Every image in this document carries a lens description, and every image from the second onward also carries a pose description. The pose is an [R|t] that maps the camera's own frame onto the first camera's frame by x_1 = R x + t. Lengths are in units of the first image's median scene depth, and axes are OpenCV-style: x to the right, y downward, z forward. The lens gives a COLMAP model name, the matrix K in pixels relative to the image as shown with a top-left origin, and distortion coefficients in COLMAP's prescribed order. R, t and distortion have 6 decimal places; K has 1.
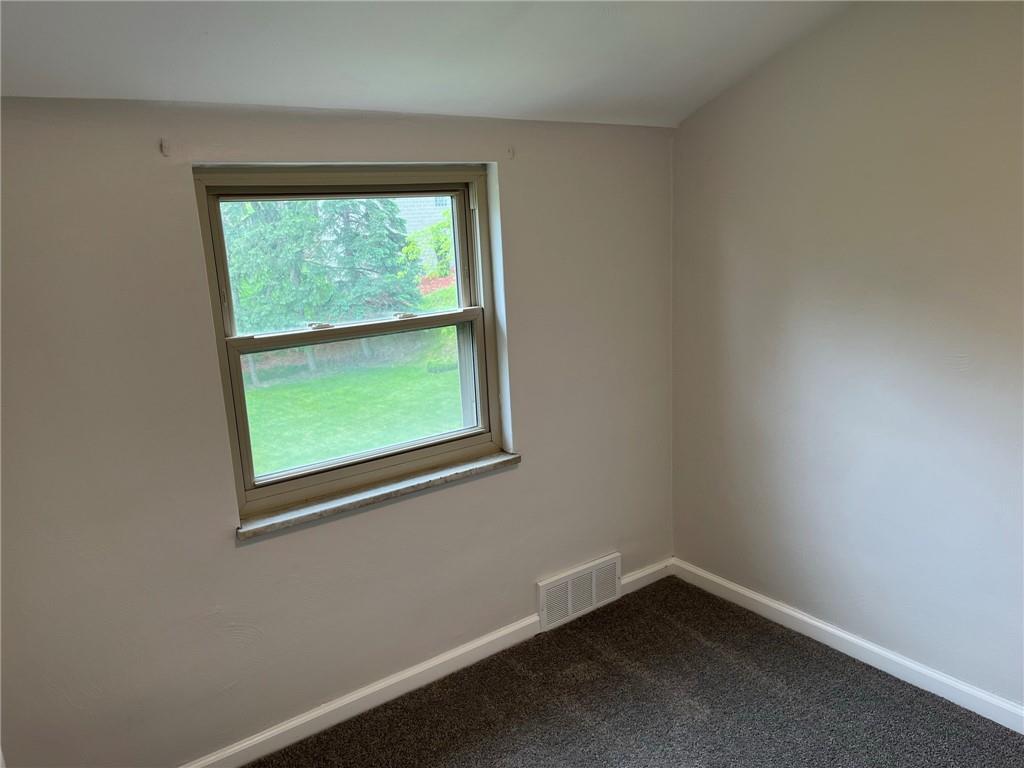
lens RADIAL K [[783.6, 0, 513.1], [0, 783.6, 389.1], [0, 0, 1]] dist [0.068495, -0.080617]
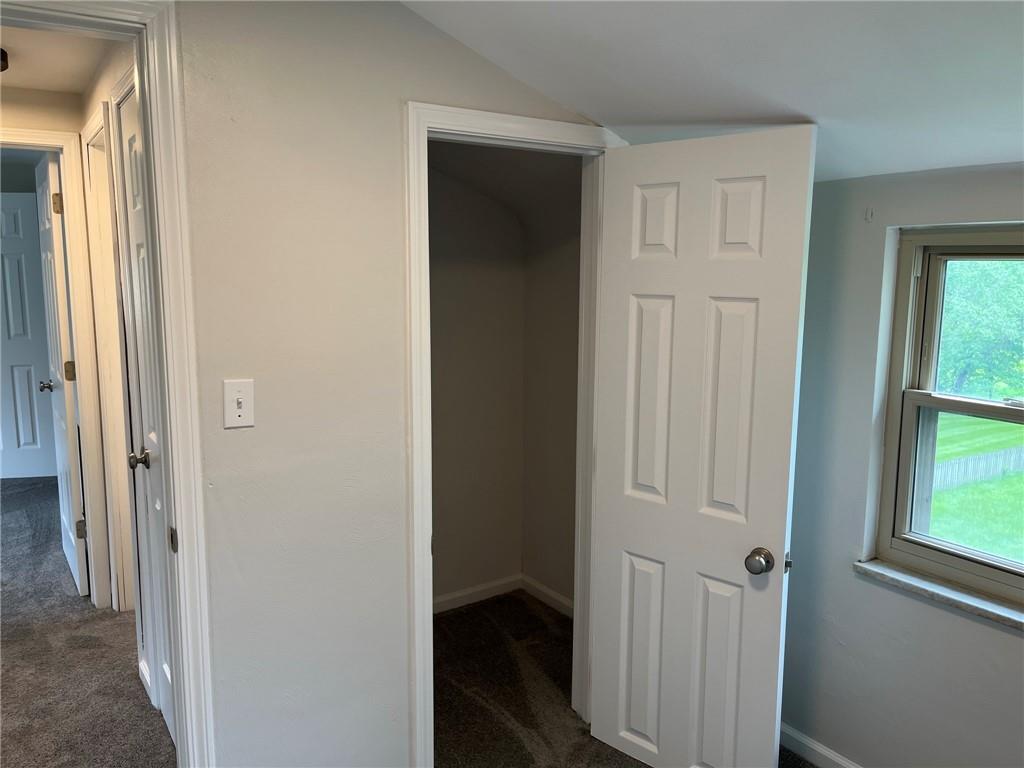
lens RADIAL K [[783.6, 0, 510.5], [0, 783.6, 380.0], [0, 0, 1]] dist [0.068495, -0.080617]
pose [[-0.034495, 0.182247, -0.982647, 0.659921], [-0.239607, 0.953048, 0.185169, -0.138838], [0.970257, 0.241837, 0.010793, 0.461982]]
